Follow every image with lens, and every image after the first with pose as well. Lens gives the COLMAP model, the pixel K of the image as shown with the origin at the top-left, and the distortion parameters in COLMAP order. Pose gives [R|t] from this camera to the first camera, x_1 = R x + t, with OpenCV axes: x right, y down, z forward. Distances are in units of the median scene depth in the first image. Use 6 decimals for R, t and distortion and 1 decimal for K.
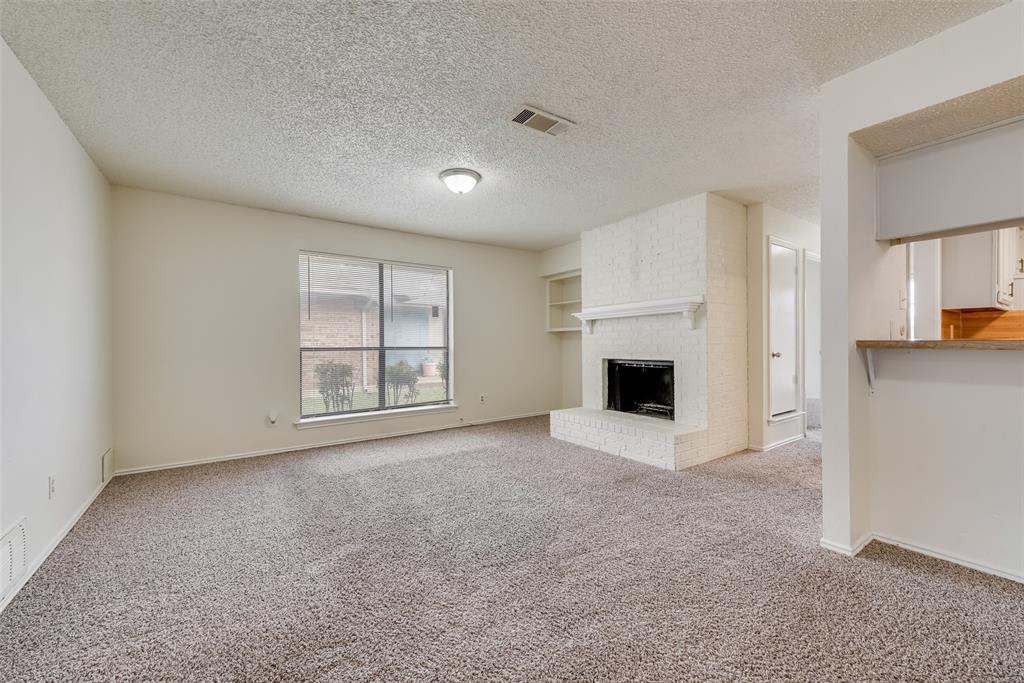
lens RADIAL K [[402.8, 0, 508.2], [0, 402.8, 343.4], [0, 0, 1]] dist [-0.000065, -0.000189]
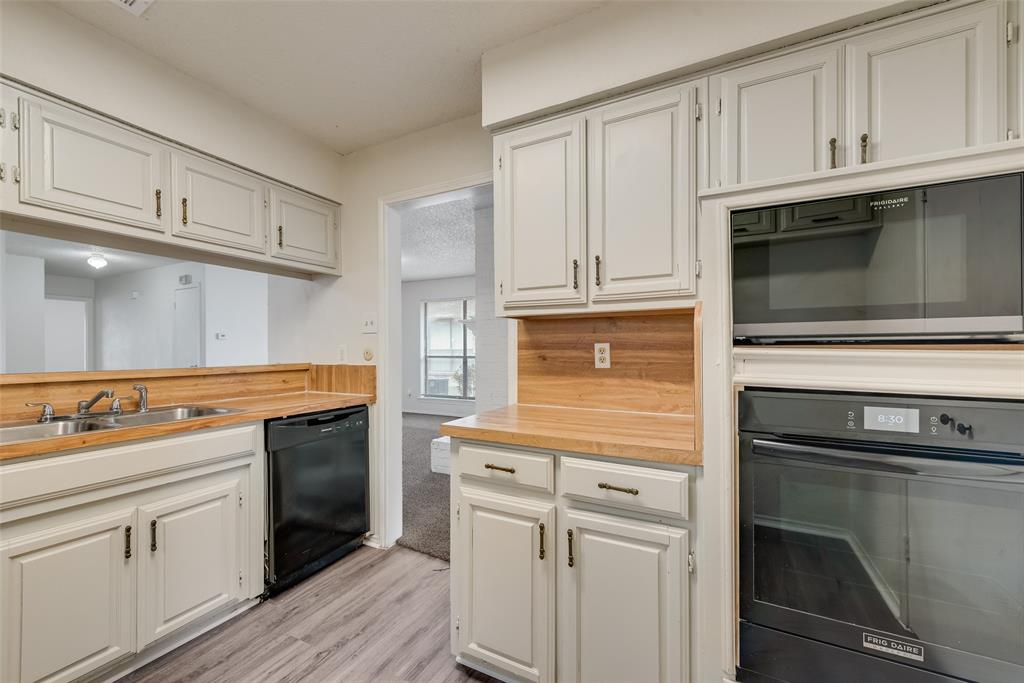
lens RADIAL K [[397.8, 0, 513.3], [0, 397.8, 348.2], [0, 0, 1]] dist [0.001528, 0.000171]
pose [[0.476668, 0.005898, -0.879064, 1.089020], [-0.002474, 0.999983, 0.005368, -0.029113], [0.879080, -0.000384, 0.476674, 0.455158]]
